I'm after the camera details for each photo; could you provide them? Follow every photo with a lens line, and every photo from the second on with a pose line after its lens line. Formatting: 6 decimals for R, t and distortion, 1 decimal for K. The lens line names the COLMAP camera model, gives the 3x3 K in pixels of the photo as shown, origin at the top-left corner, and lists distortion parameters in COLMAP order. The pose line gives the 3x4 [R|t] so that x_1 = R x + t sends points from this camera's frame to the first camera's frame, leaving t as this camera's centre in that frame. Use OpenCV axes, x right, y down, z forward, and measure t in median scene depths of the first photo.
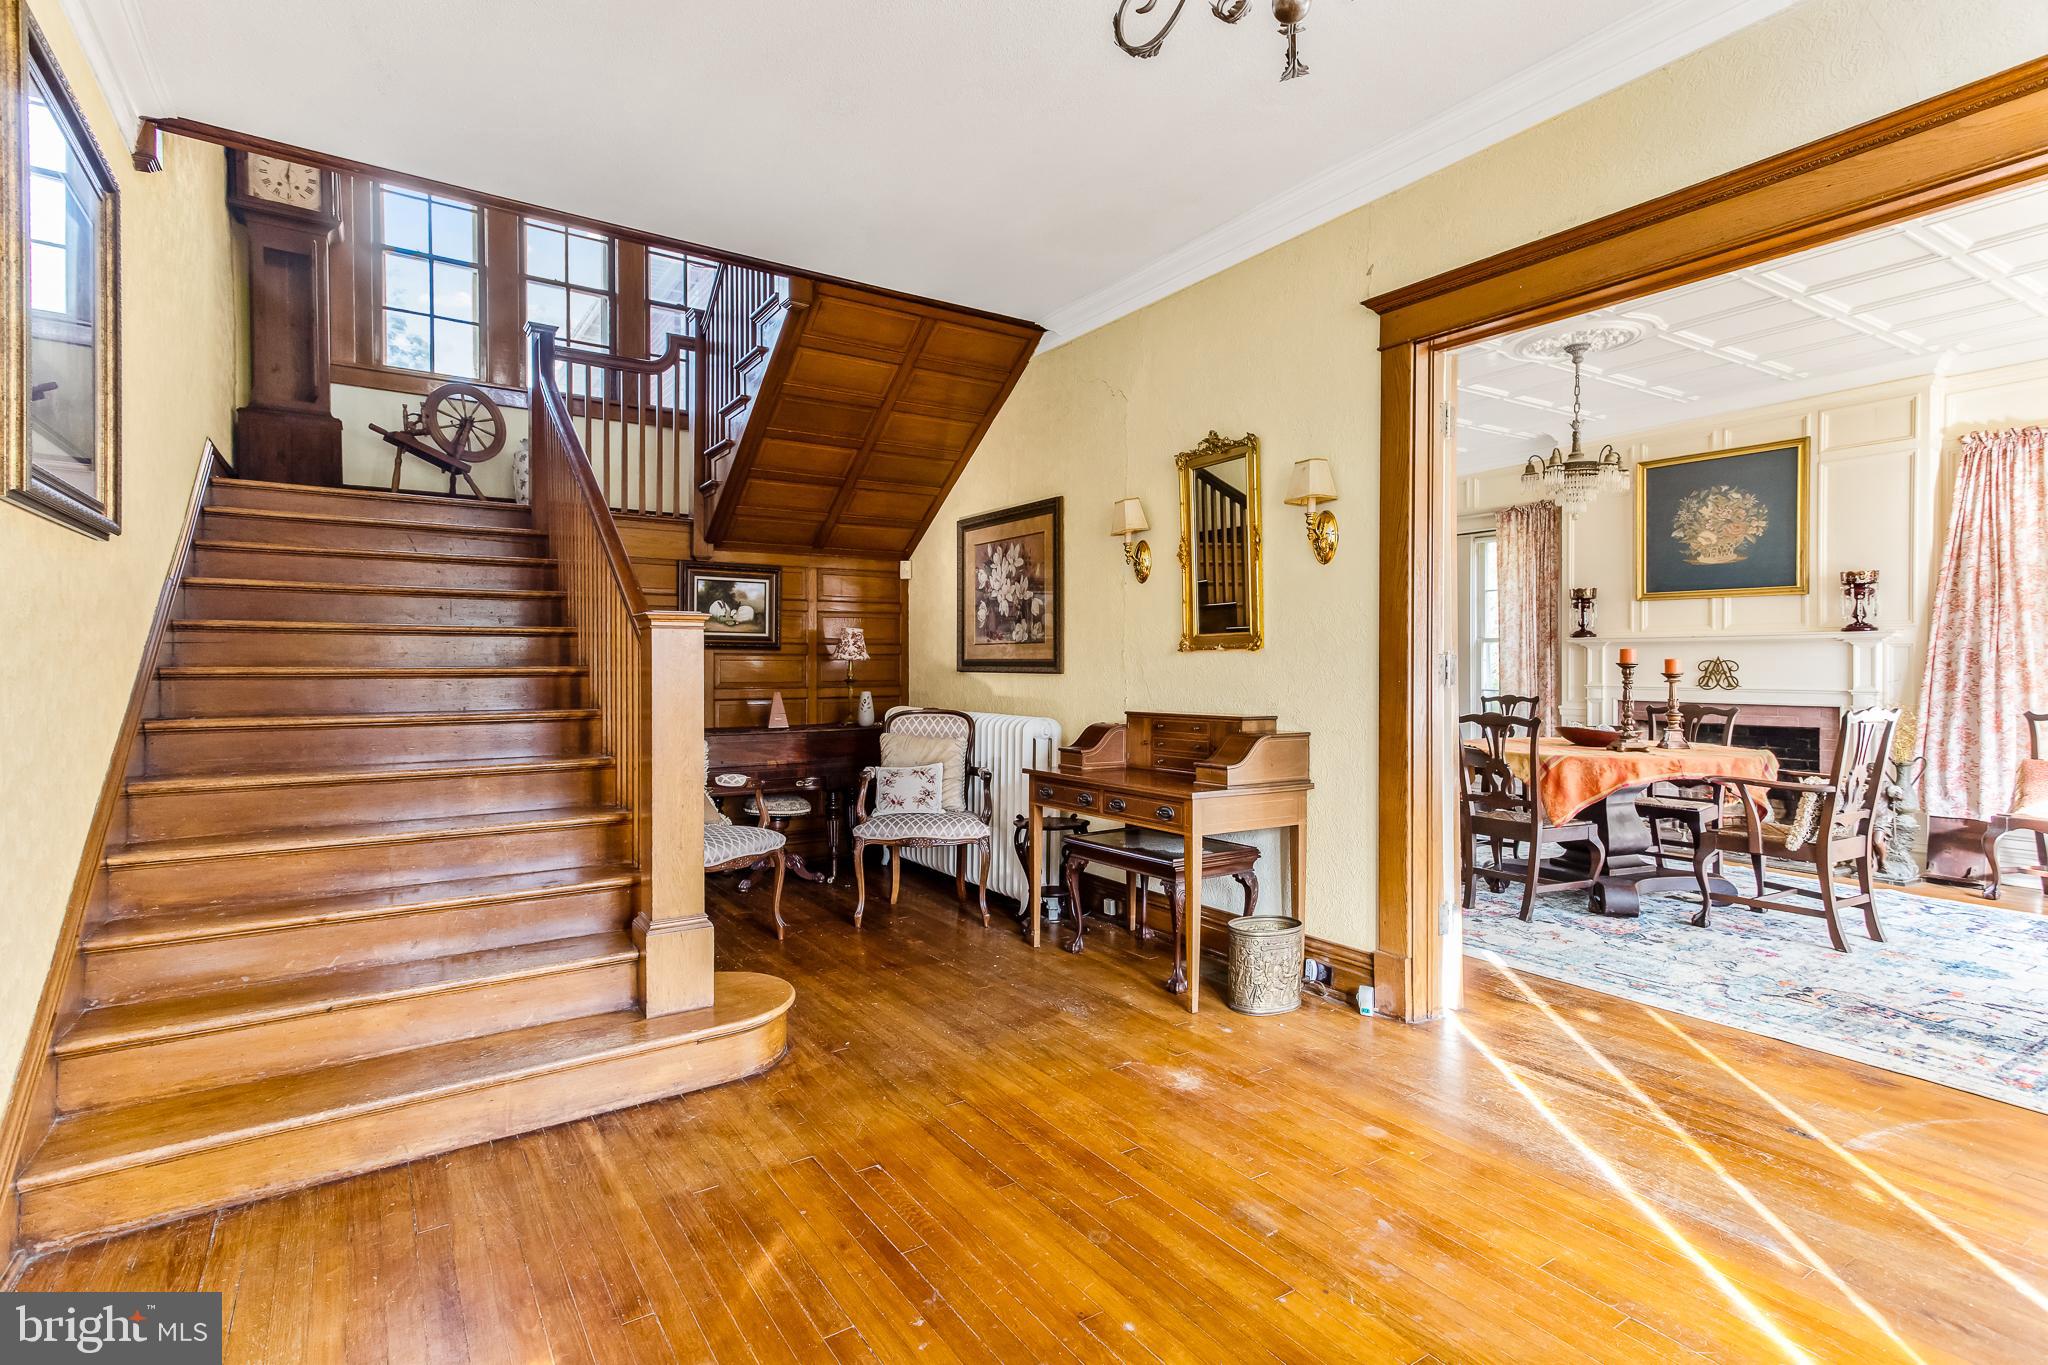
lens RADIAL K [[993.6, 0, 1024.7], [0, 993.6, 664.1], [0, 0, 1]] dist [0.027146, 0.005112]
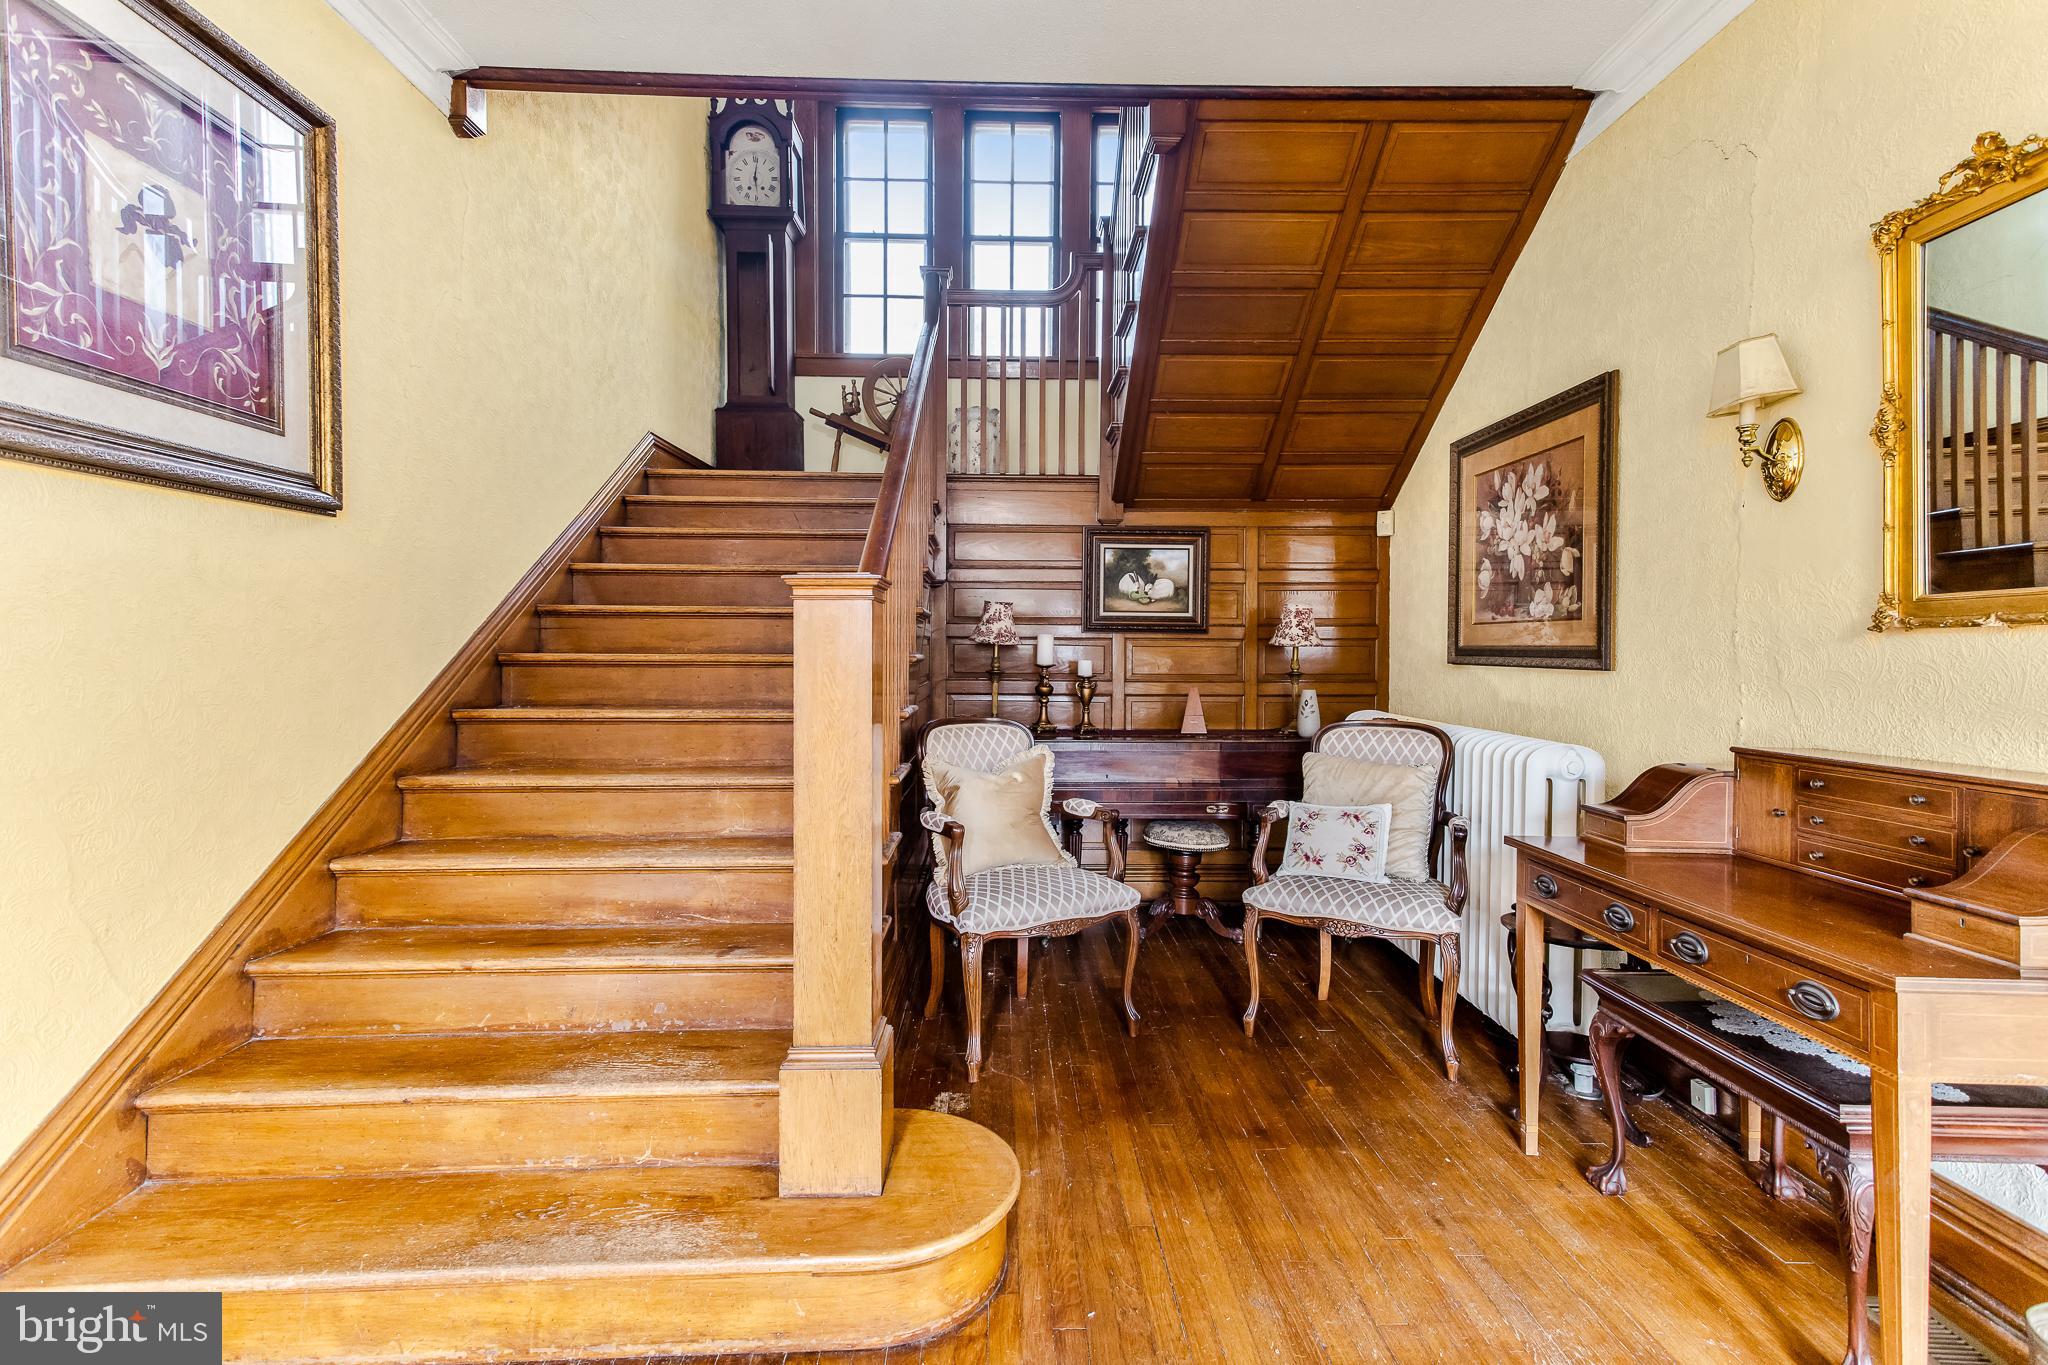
lens RADIAL K [[993.6, 0, 1016.7], [0, 993.6, 662.1], [0, 0, 1]] dist [0.027146, 0.005112]
pose [[0.845404, 0.010426, -0.534025, 0.061948], [-0.003188, 0.999890, 0.014475, -0.003364], [0.534117, -0.010534, 0.845345, 0.329020]]
